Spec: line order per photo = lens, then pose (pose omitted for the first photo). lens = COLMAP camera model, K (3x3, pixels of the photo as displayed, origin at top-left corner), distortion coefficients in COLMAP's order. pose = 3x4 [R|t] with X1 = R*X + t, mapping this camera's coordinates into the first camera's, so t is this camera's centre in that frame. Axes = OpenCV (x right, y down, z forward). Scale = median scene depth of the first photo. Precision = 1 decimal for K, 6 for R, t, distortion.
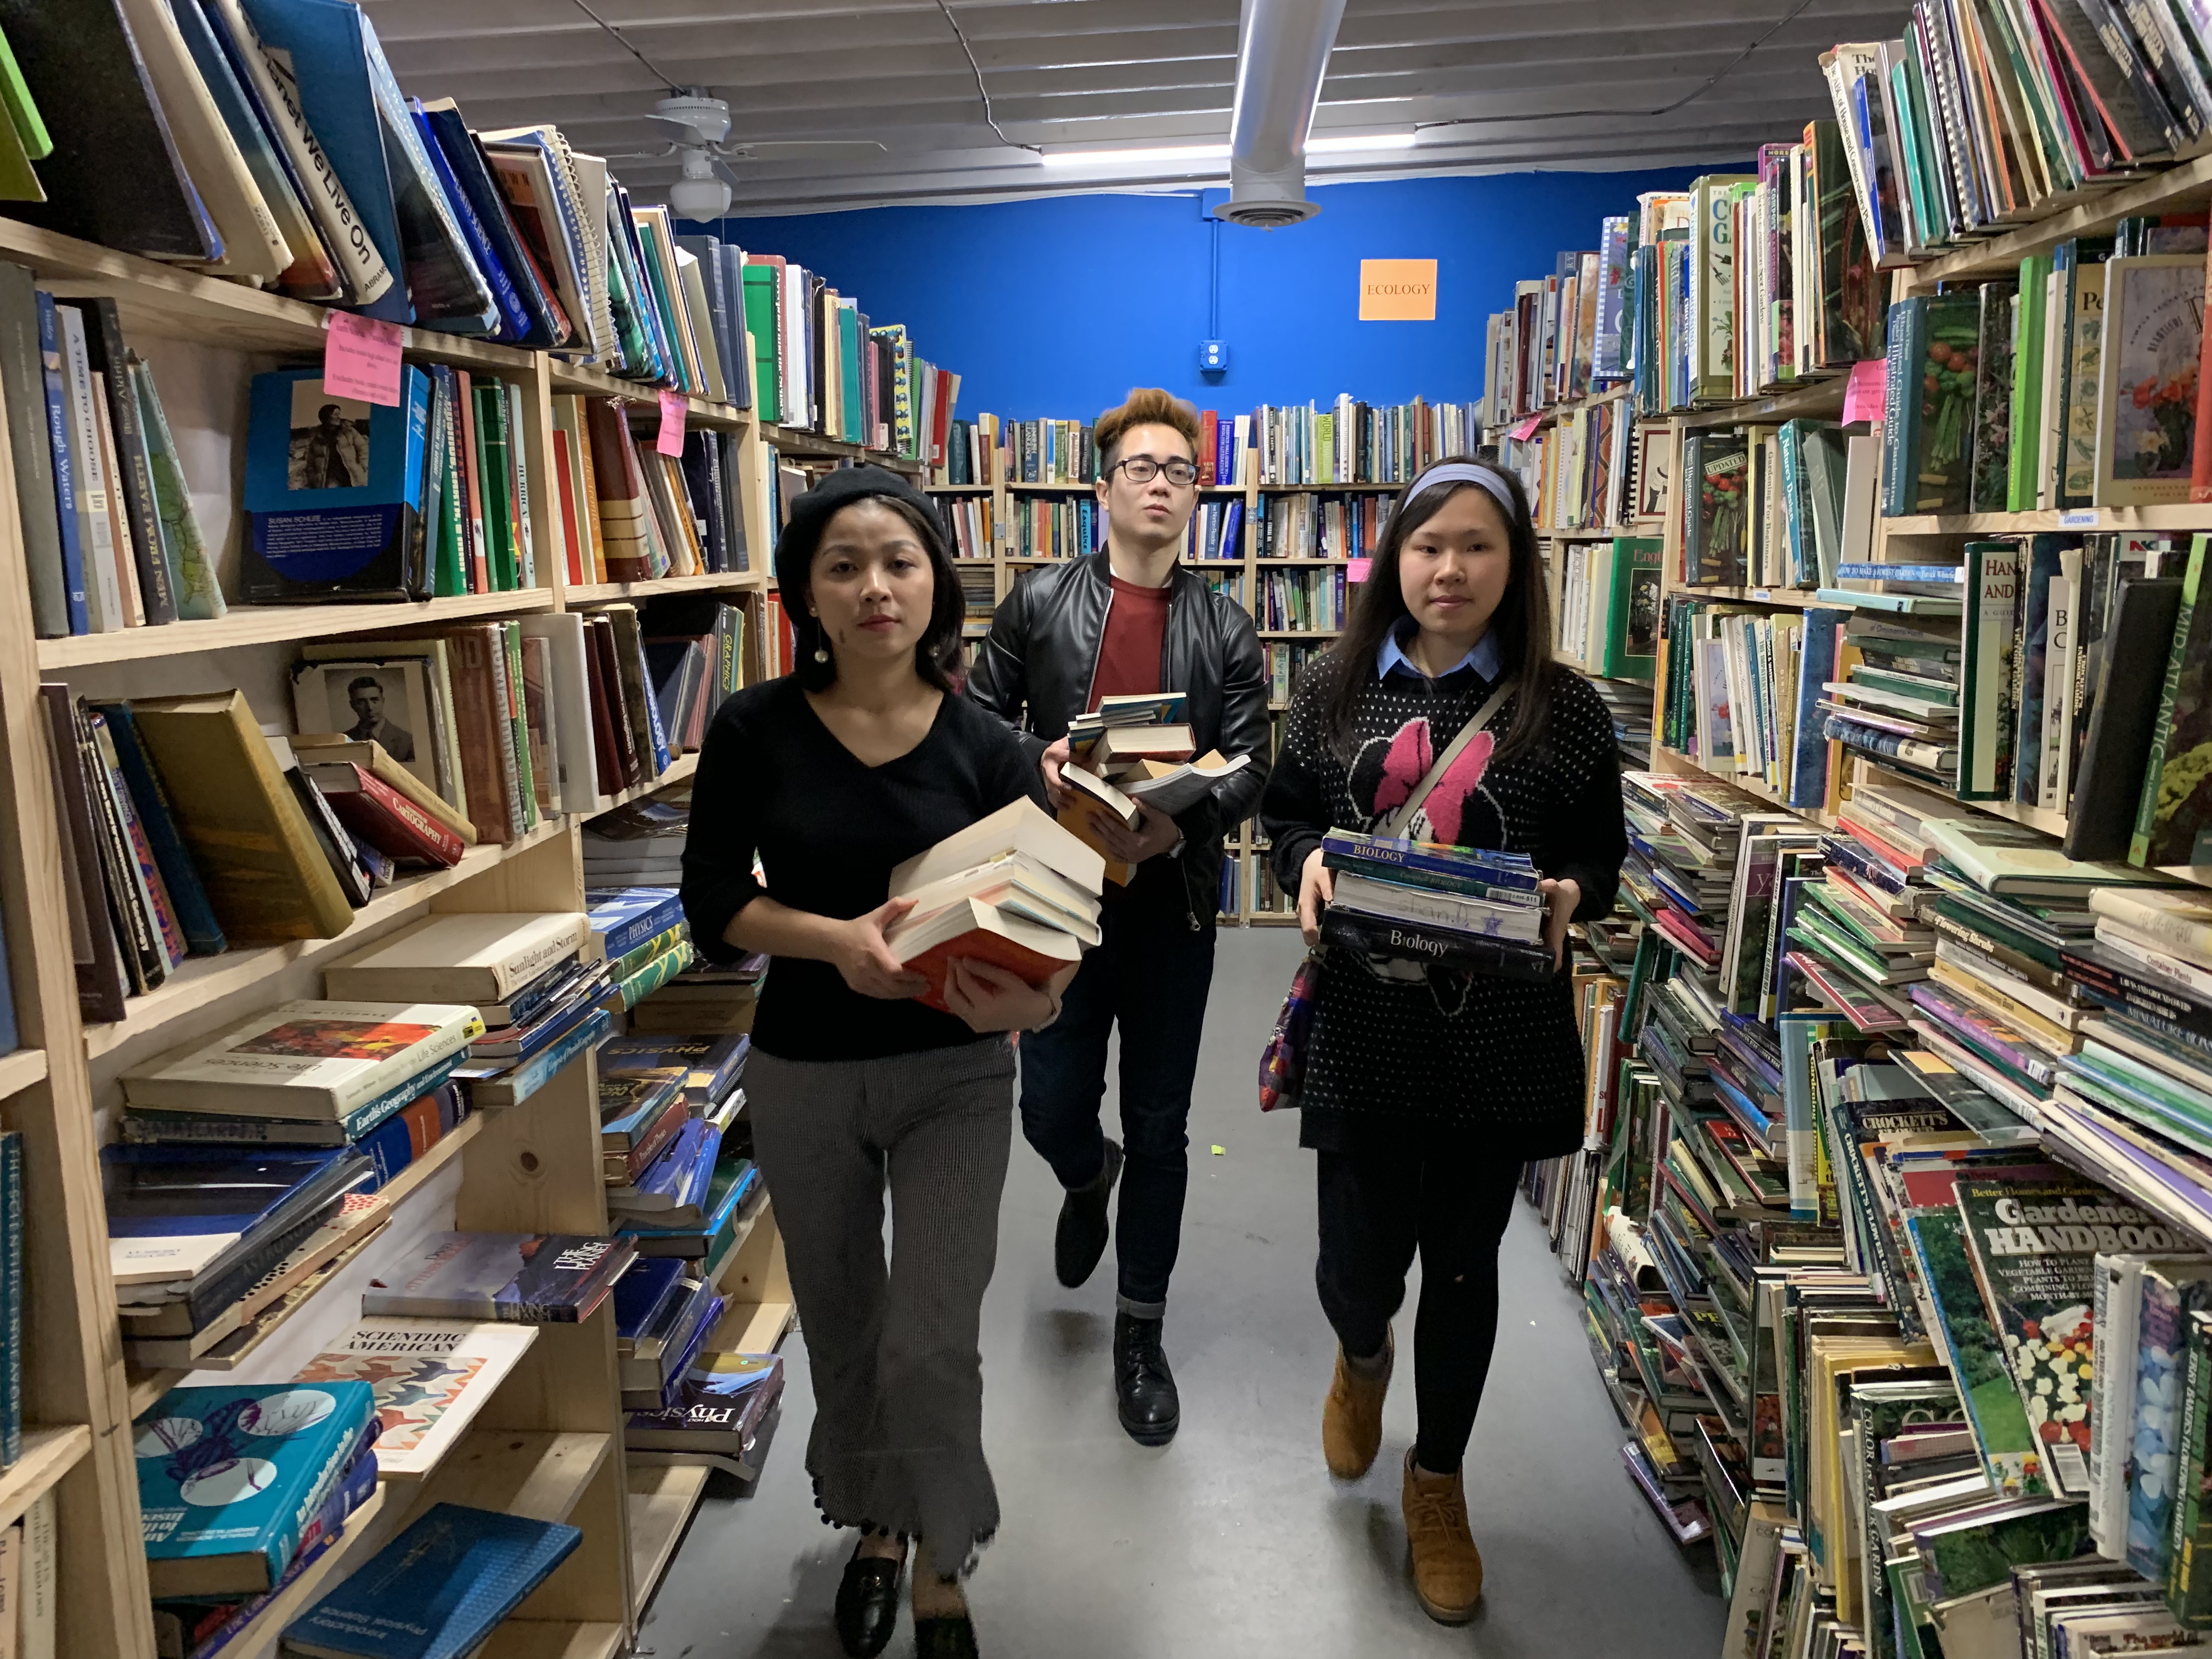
lens RADIAL K [[1650.3, 0, 1096.8], [0, 1650.3, 840.7], [0, 0, 1]] dist [0.002164, -0.006522]
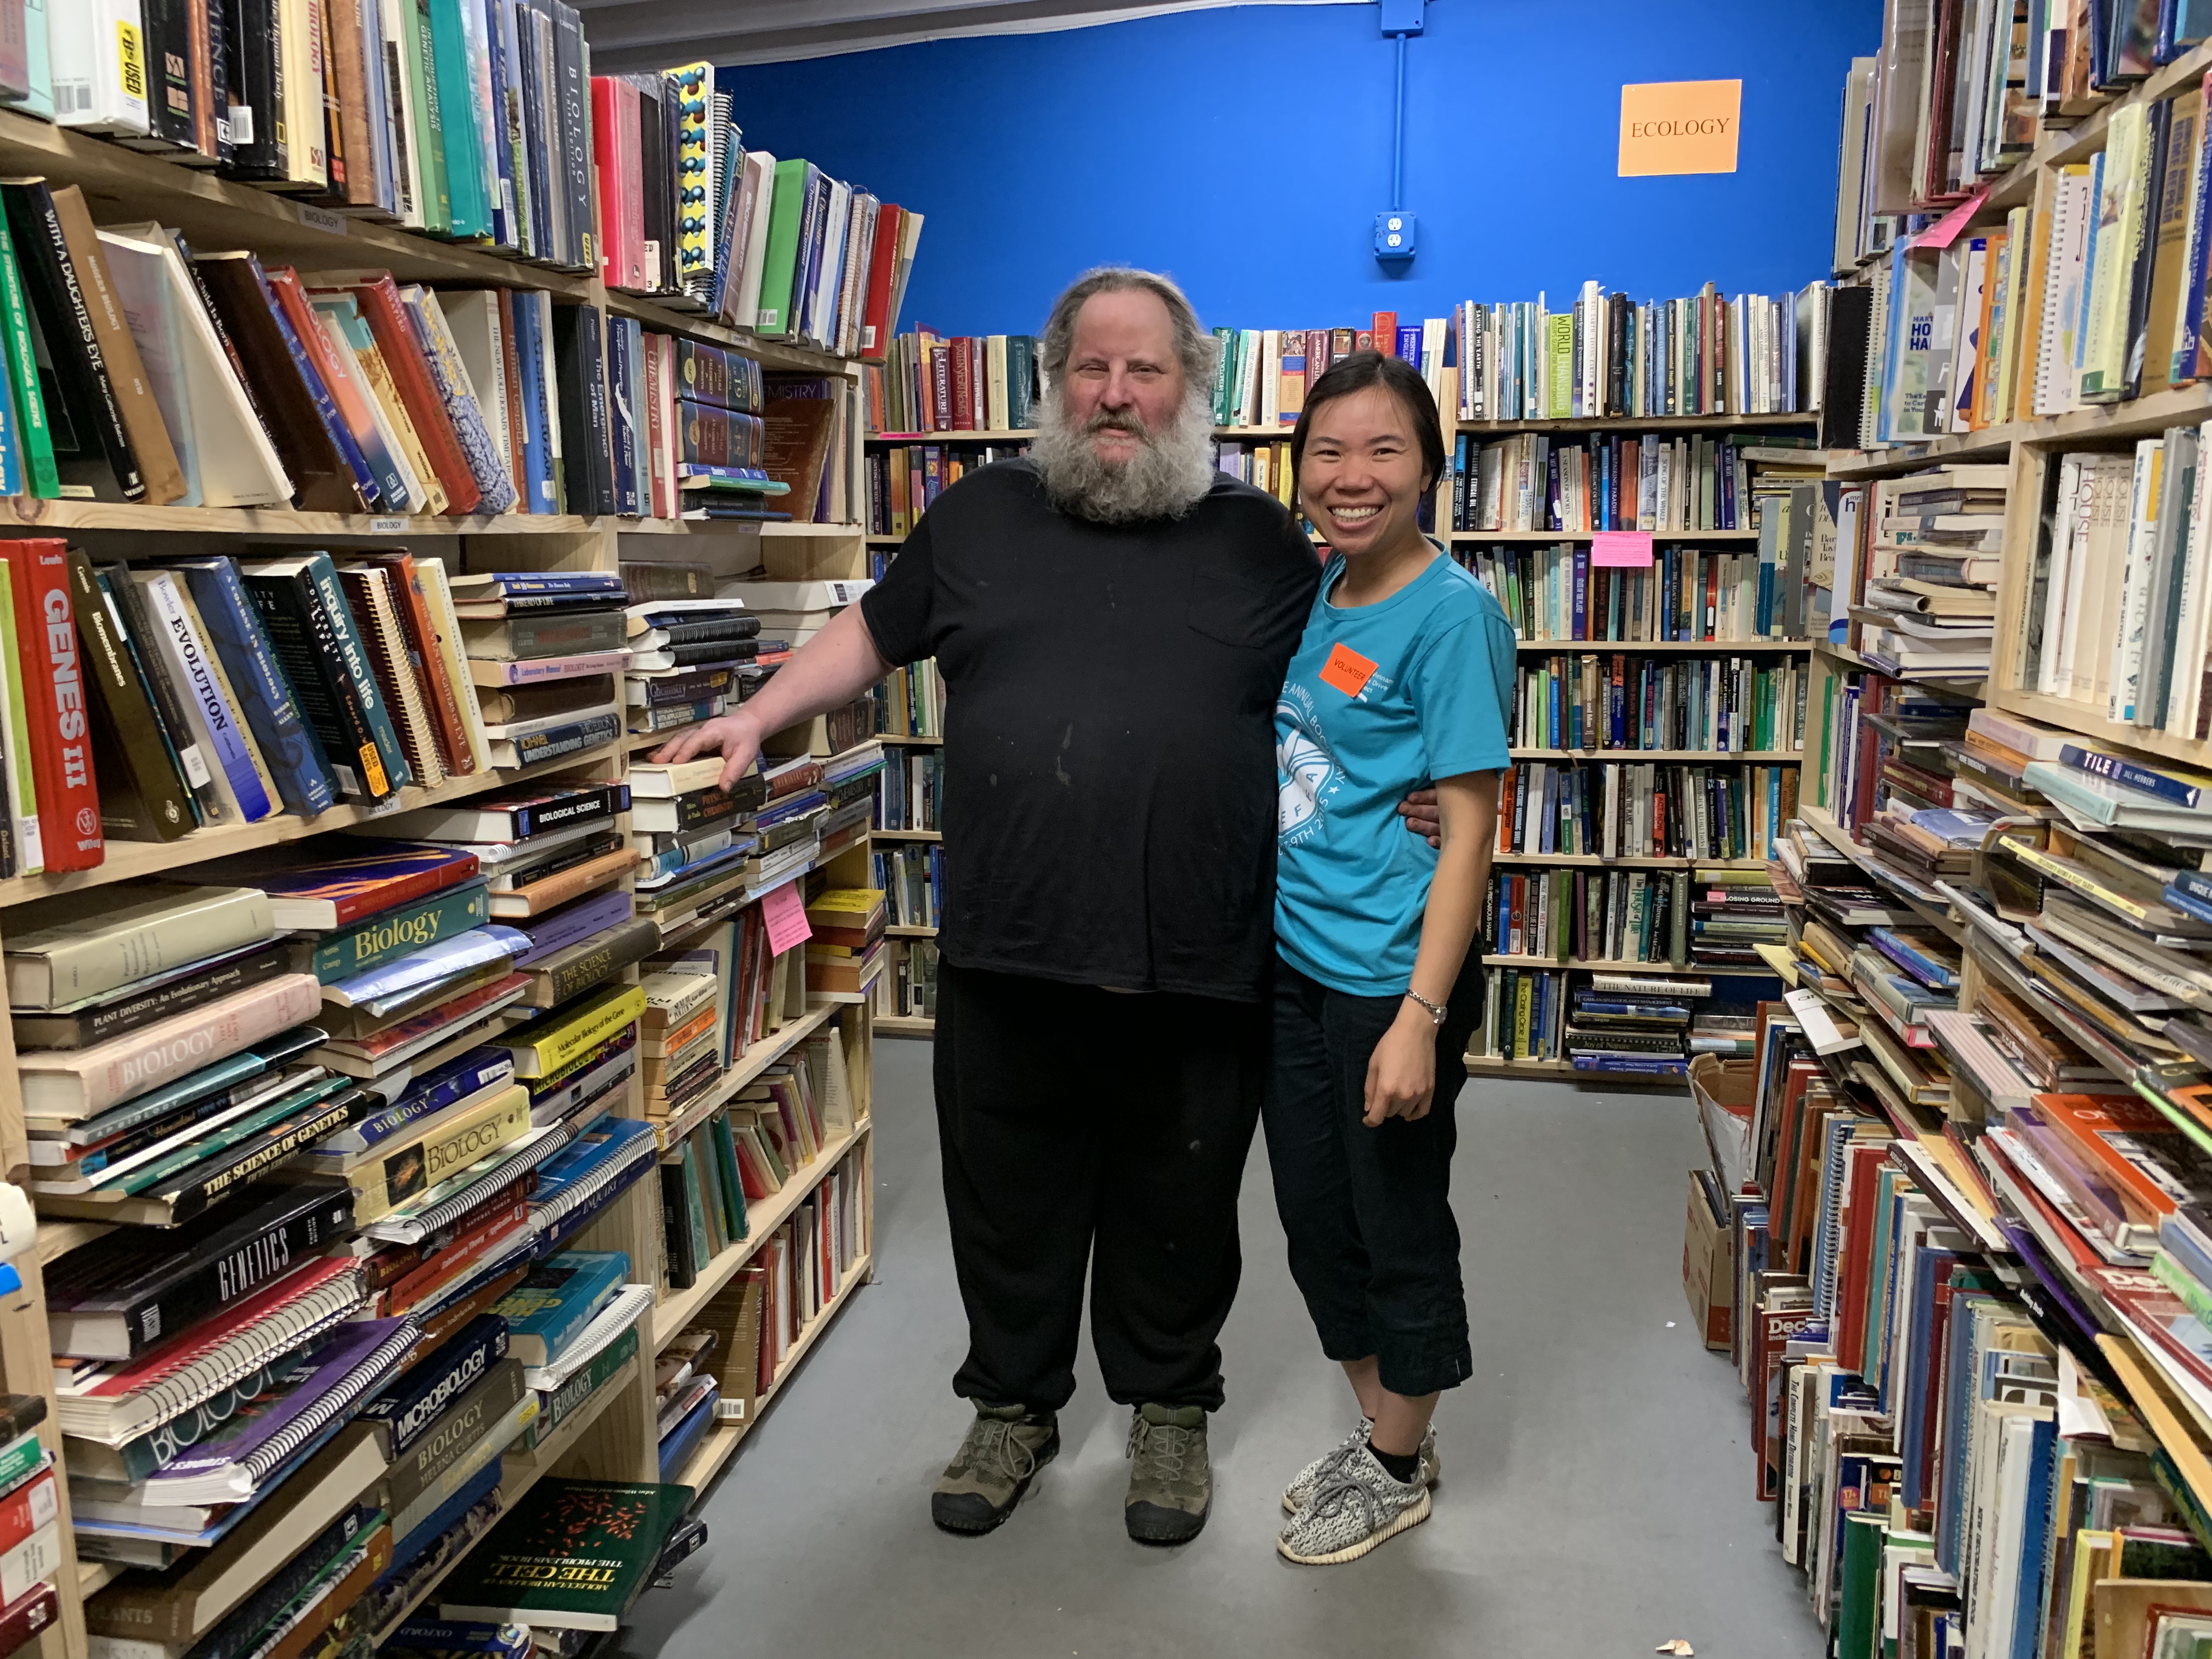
lens RADIAL K [[1650.3, 0, 1114.9], [0, 1650.3, 813.7], [0, 0, 1]] dist [0.002164, -0.006522]
pose [[0.989255, 0.022230, -0.144503, 0.060902], [-0.025015, 0.999534, -0.017483, -0.041673], [0.144047, 0.020909, 0.989350, 0.321260]]
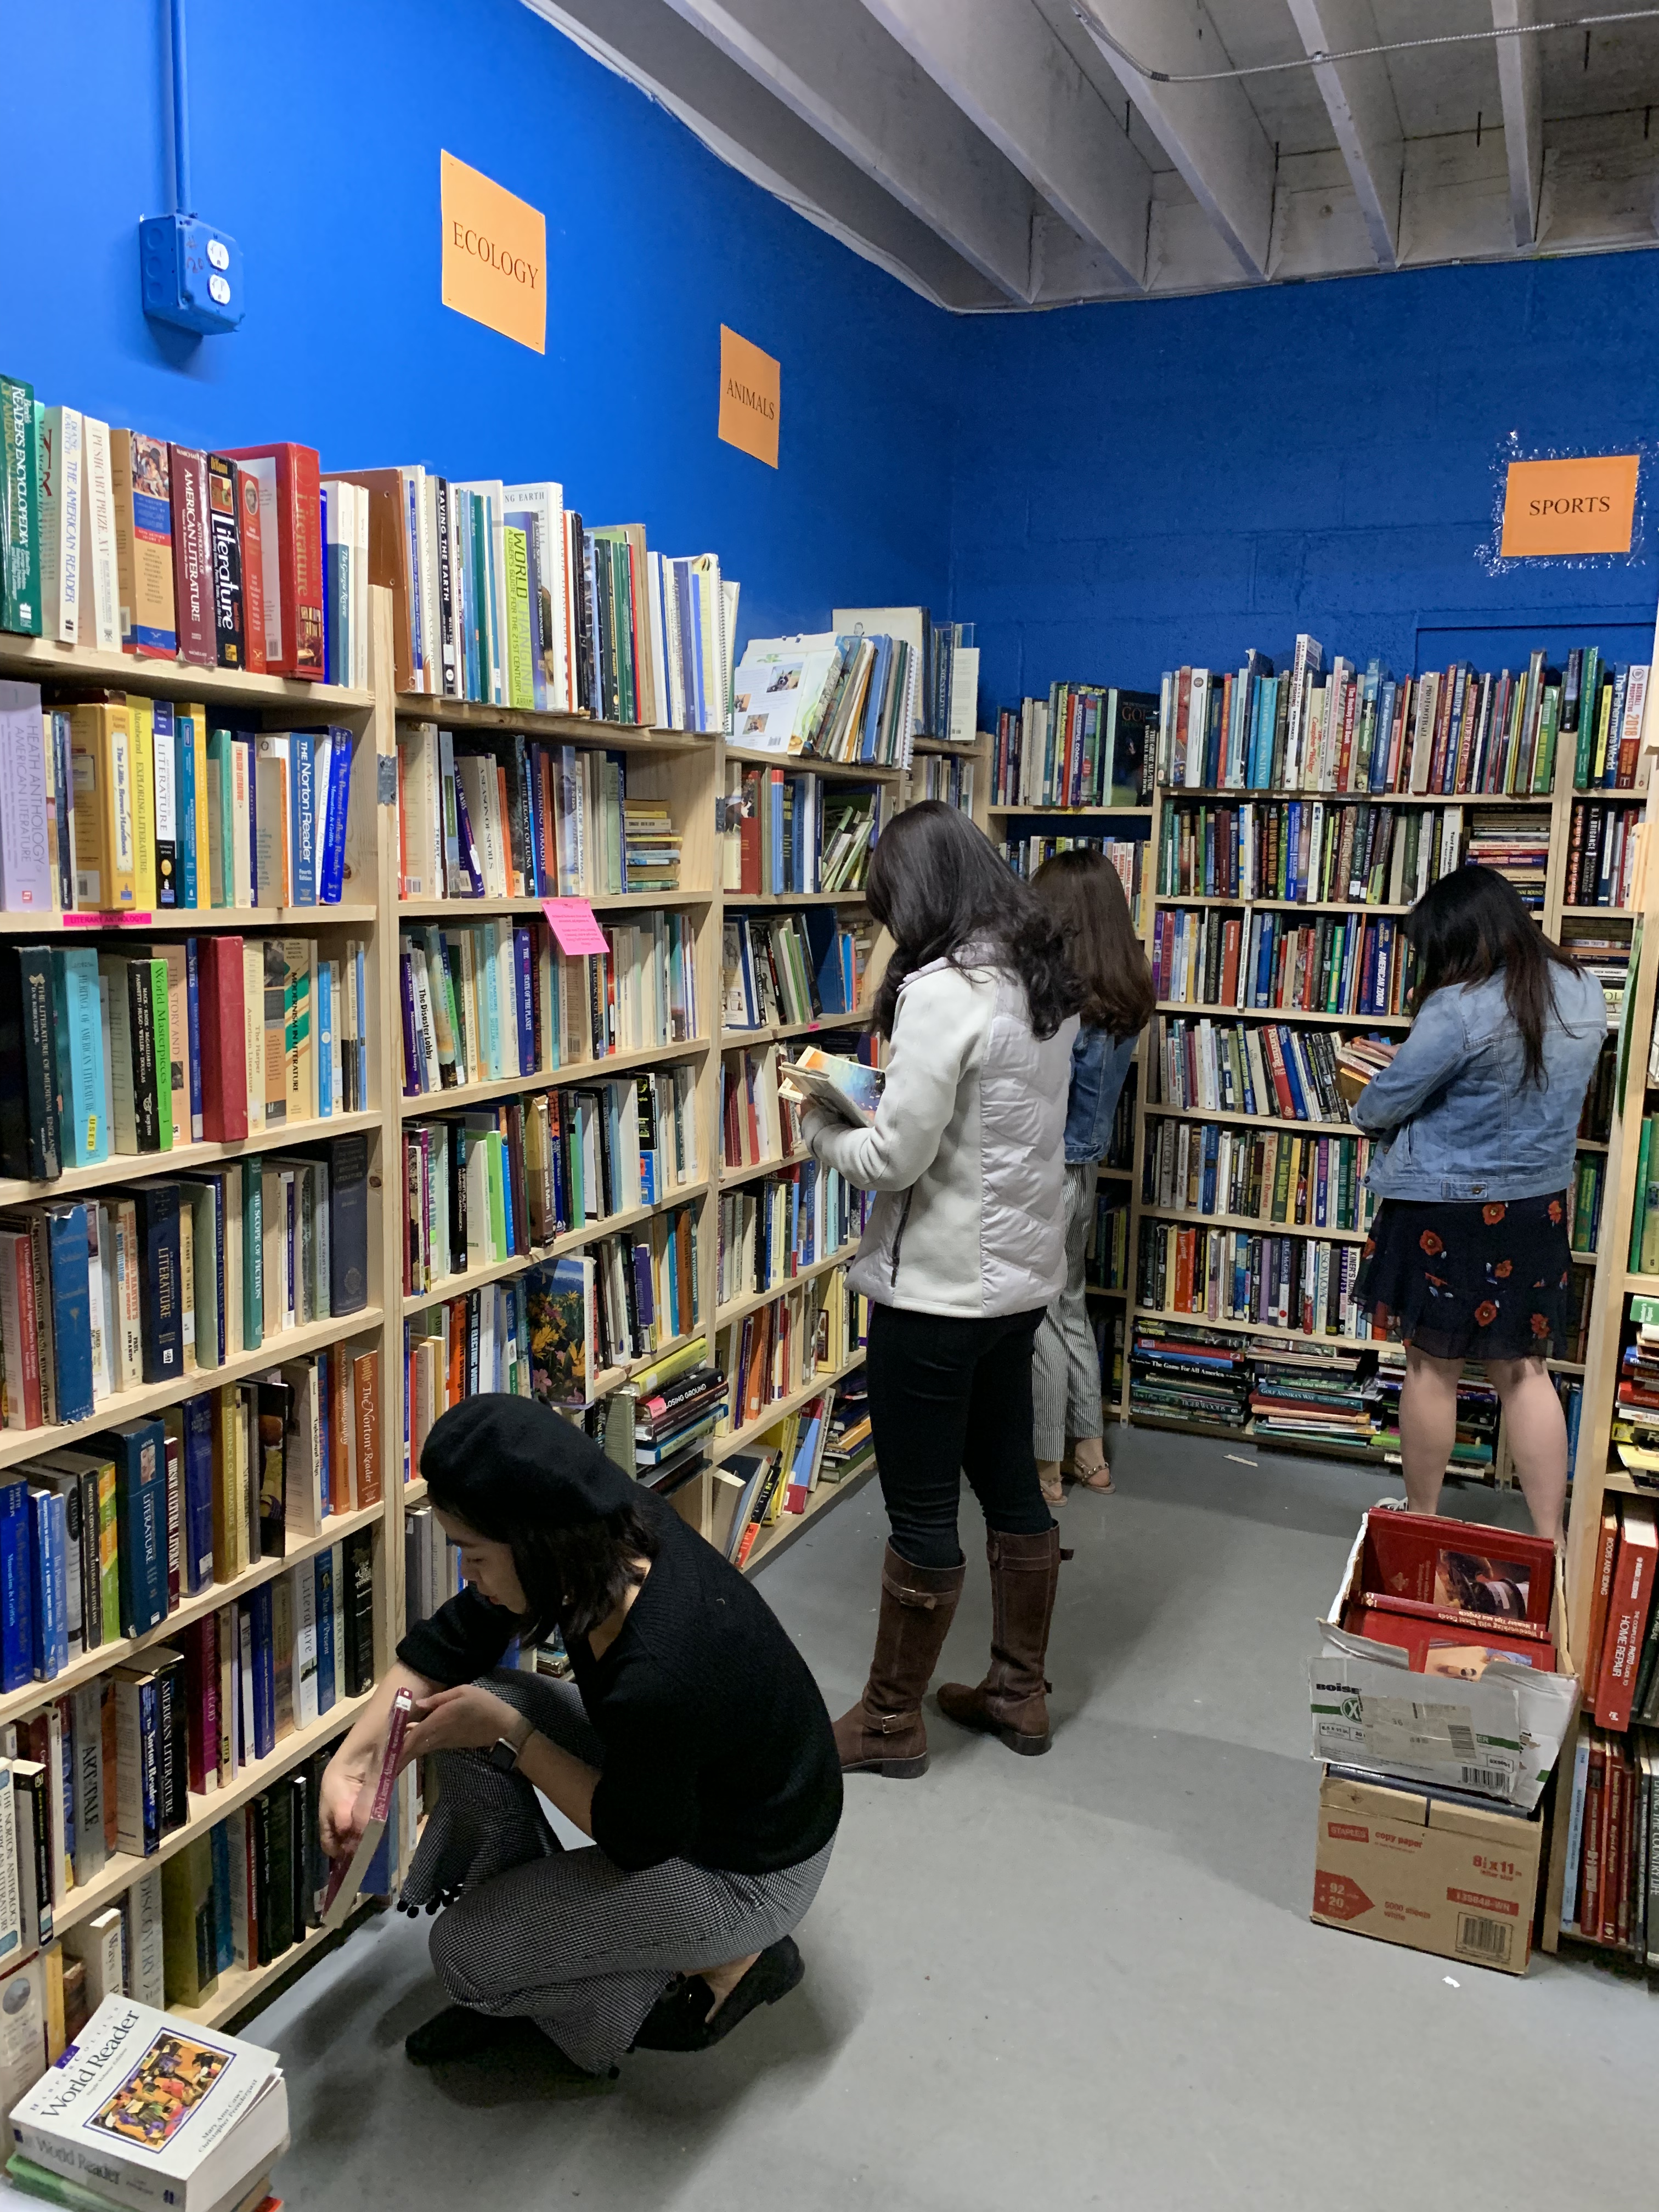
lens RADIAL K [[1650.3, 0, 830.7], [0, 1650.3, 1112.0], [0, 0, 1]] dist [0.002164, -0.006522]
pose [[0.382182, -0.135191, 0.914145, -0.200084], [0.139466, 0.986348, 0.087561, -0.146051], [-0.913502, 0.094028, 0.395819, 0.785937]]
